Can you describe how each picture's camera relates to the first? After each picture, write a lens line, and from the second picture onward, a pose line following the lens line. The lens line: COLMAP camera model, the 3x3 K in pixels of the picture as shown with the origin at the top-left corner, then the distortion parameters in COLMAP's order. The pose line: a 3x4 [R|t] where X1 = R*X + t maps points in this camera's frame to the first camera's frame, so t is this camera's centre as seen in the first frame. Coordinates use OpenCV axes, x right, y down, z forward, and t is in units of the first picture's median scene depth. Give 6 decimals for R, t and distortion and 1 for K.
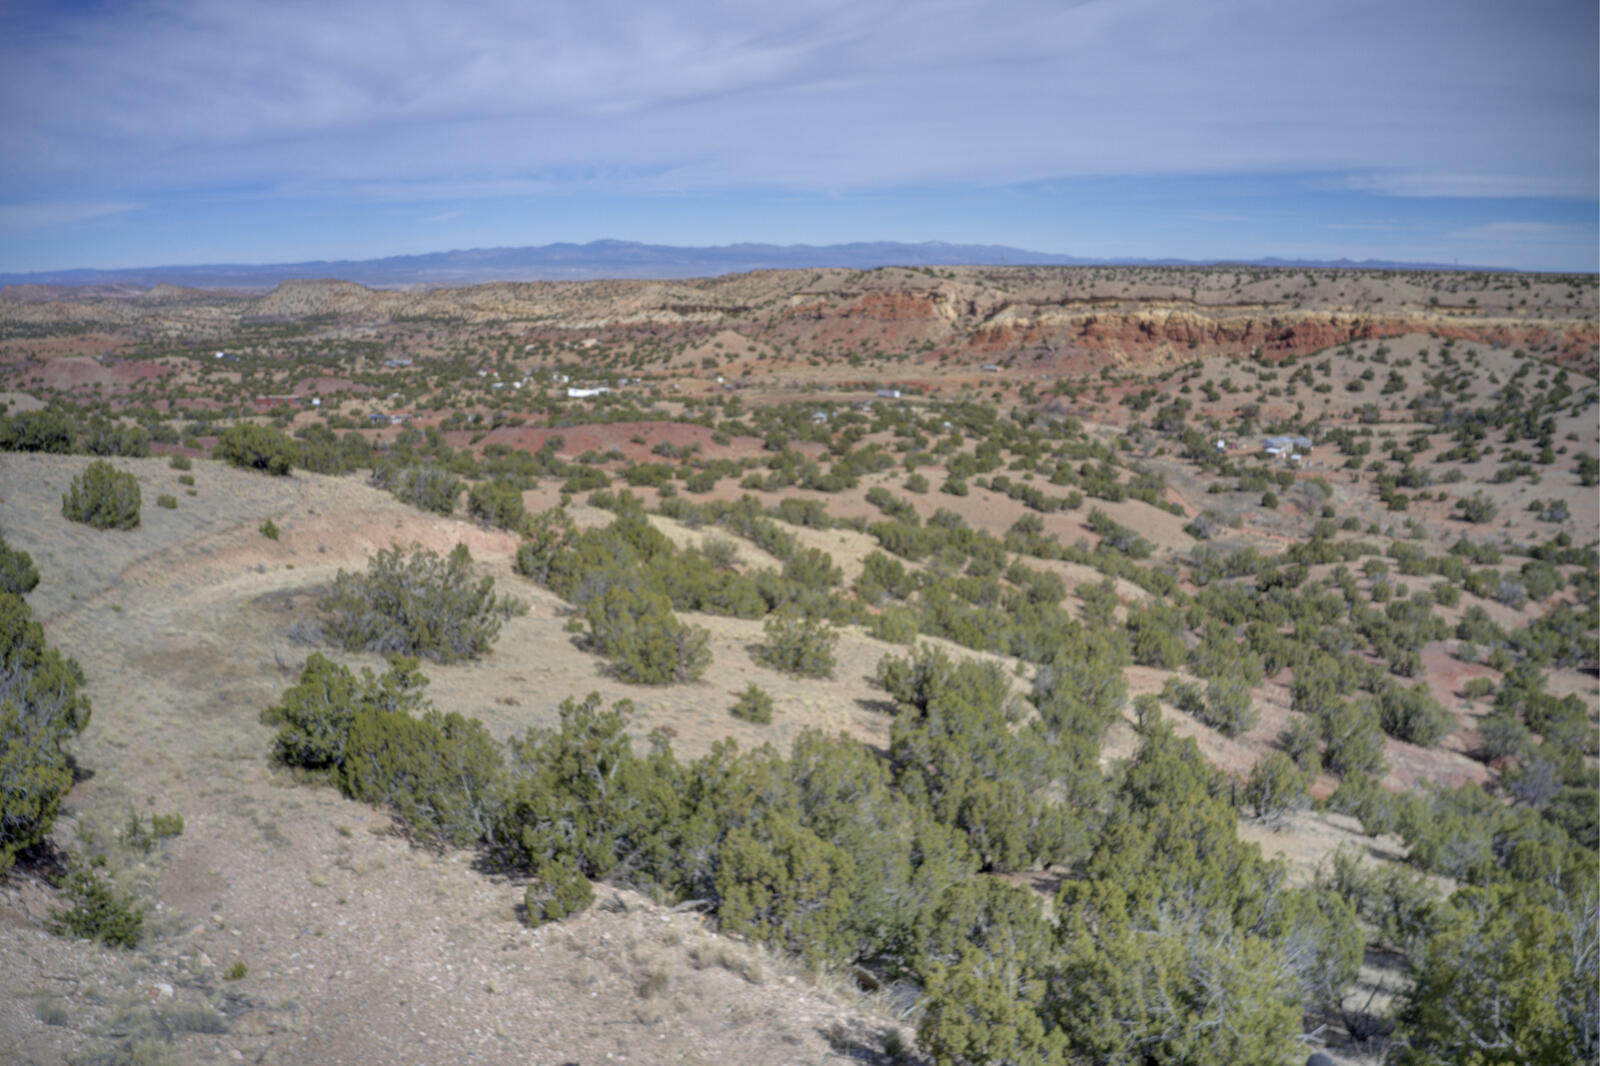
lens RADIAL K [[1309.9, 0, 785.3], [0, 1309.9, 515.5], [0, 0, 1]] dist [-0.165327, 0.009763]
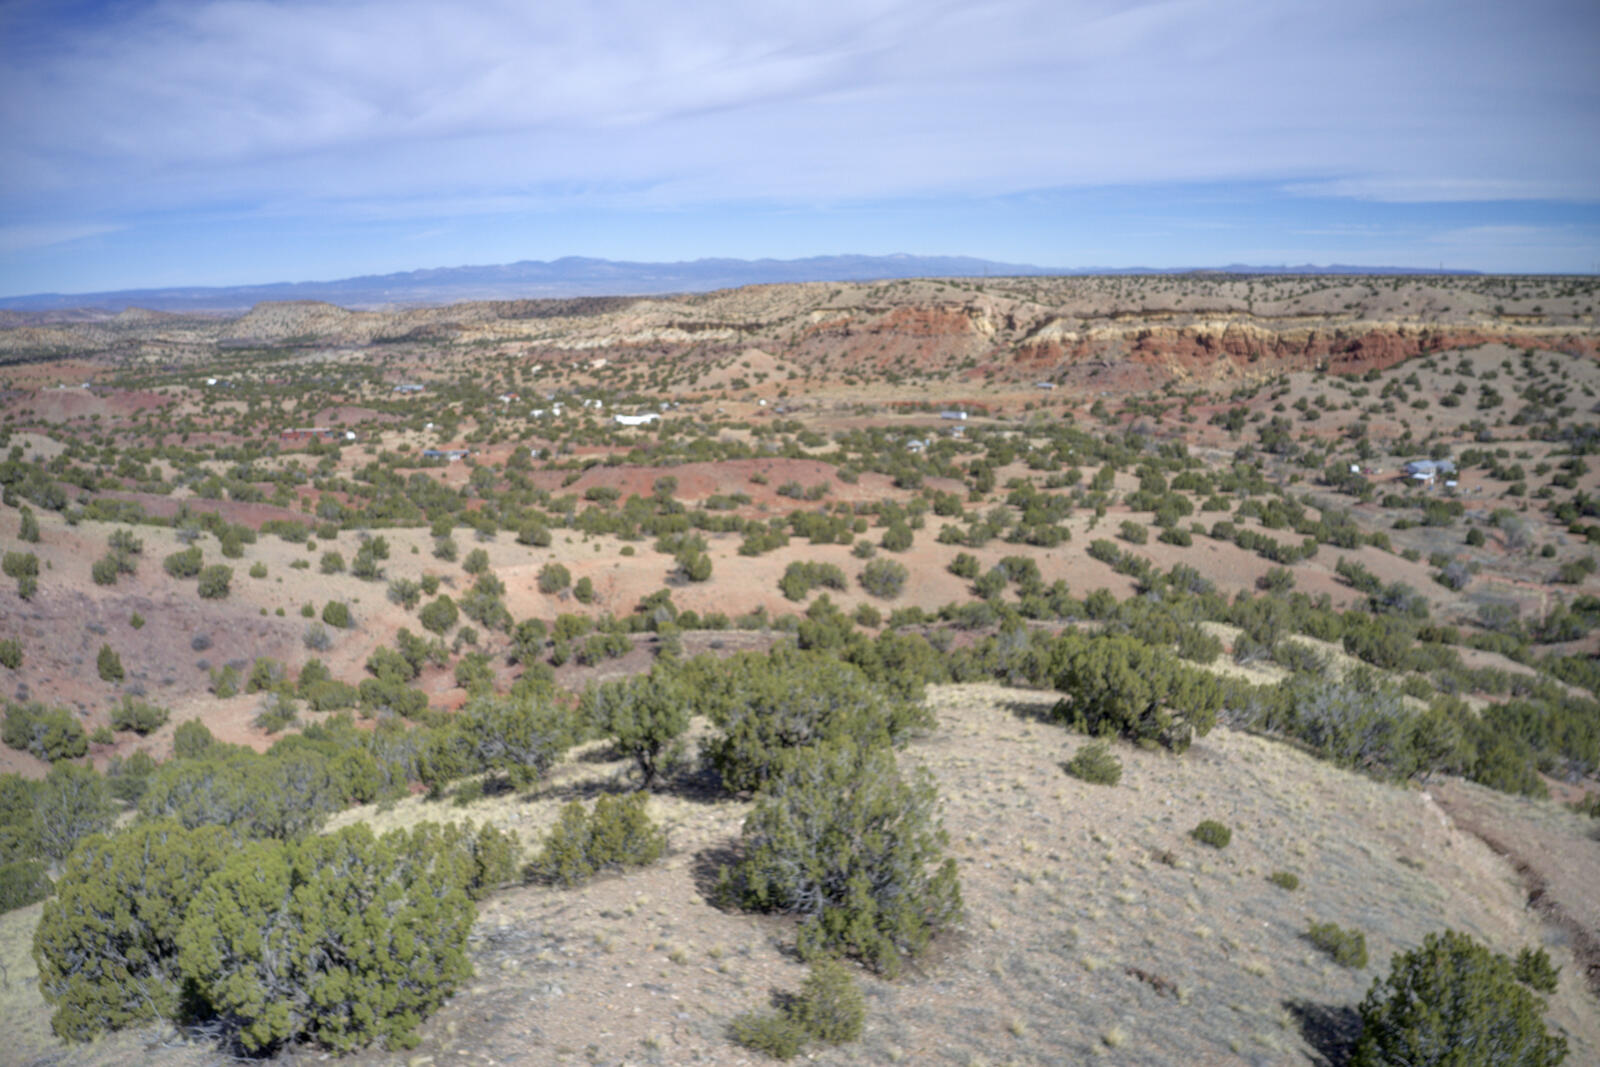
lens RADIAL K [[1309.9, 0, 784.9], [0, 1309.9, 519.3], [0, 0, 1]] dist [-0.165327, 0.009763]
pose [[0.999584, -0.017955, 0.022555, -0.054223], [0.018130, 0.999807, -0.007577, -0.011227], [-0.022414, 0.007982, 0.999717, 0.052659]]
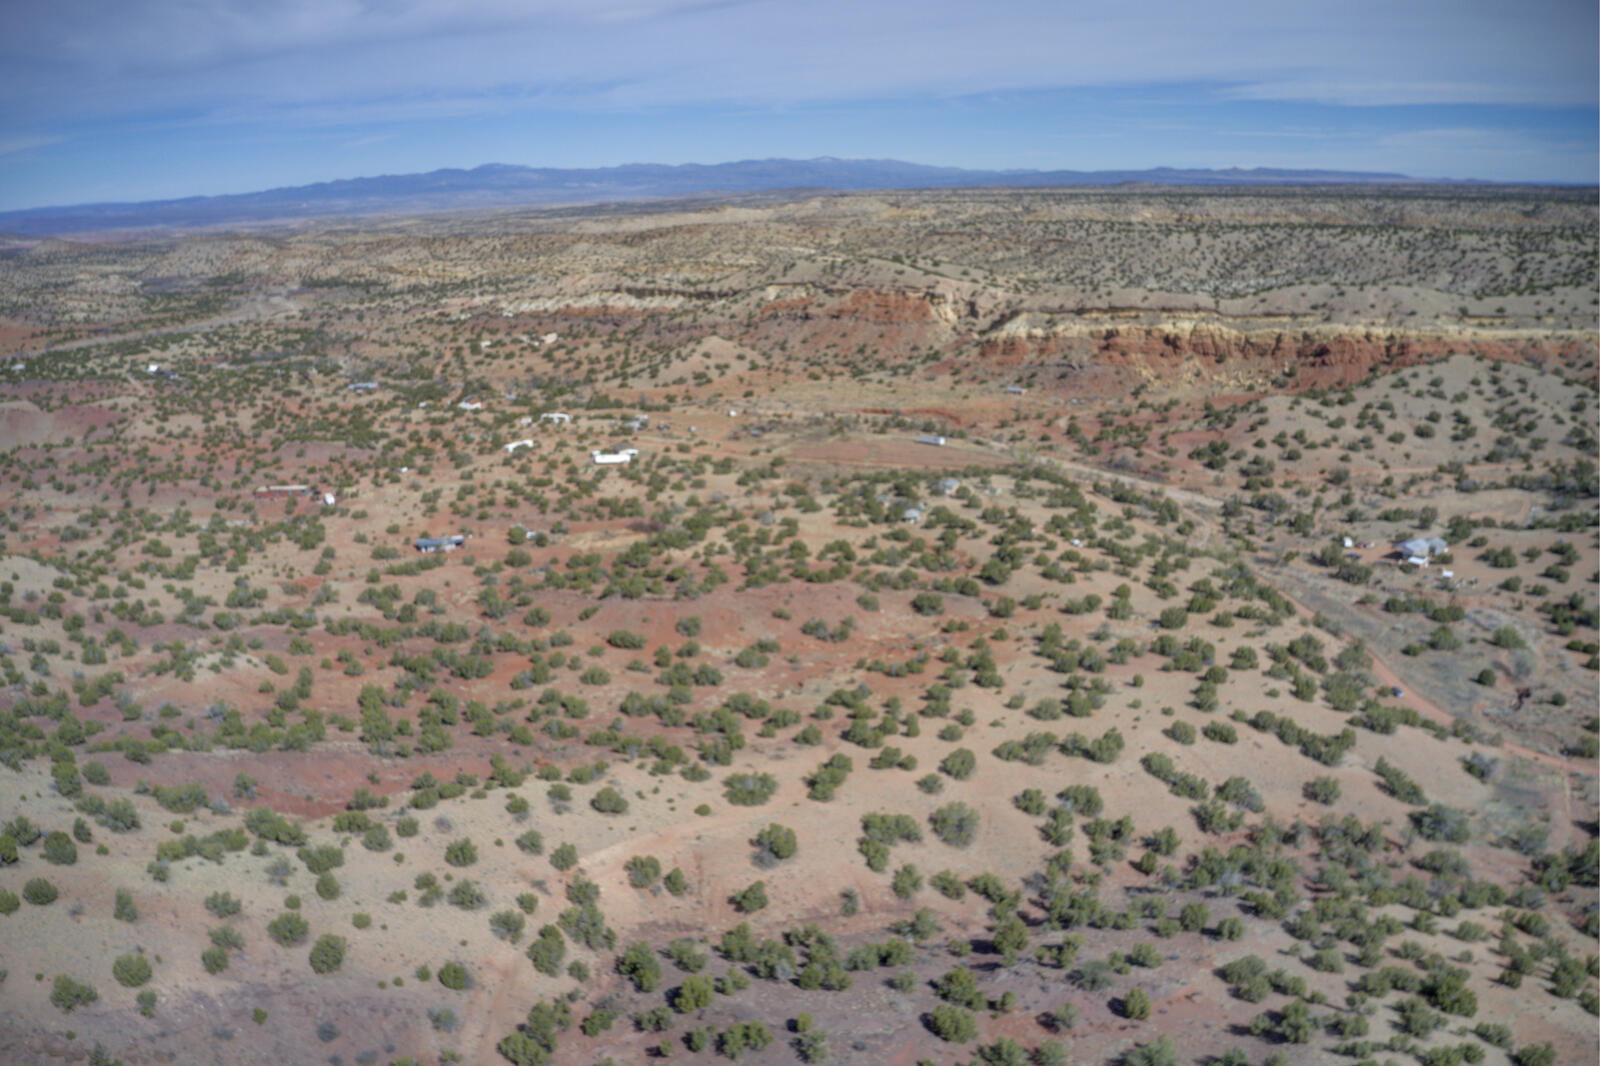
lens RADIAL K [[1309.9, 0, 786.1], [0, 1309.9, 517.3], [0, 0, 1]] dist [-0.165327, 0.009763]
pose [[0.996380, -0.038404, 0.075842, -0.081884], [0.033568, 0.997383, 0.064040, -0.084395], [-0.078103, -0.061262, 0.995061, 0.059344]]
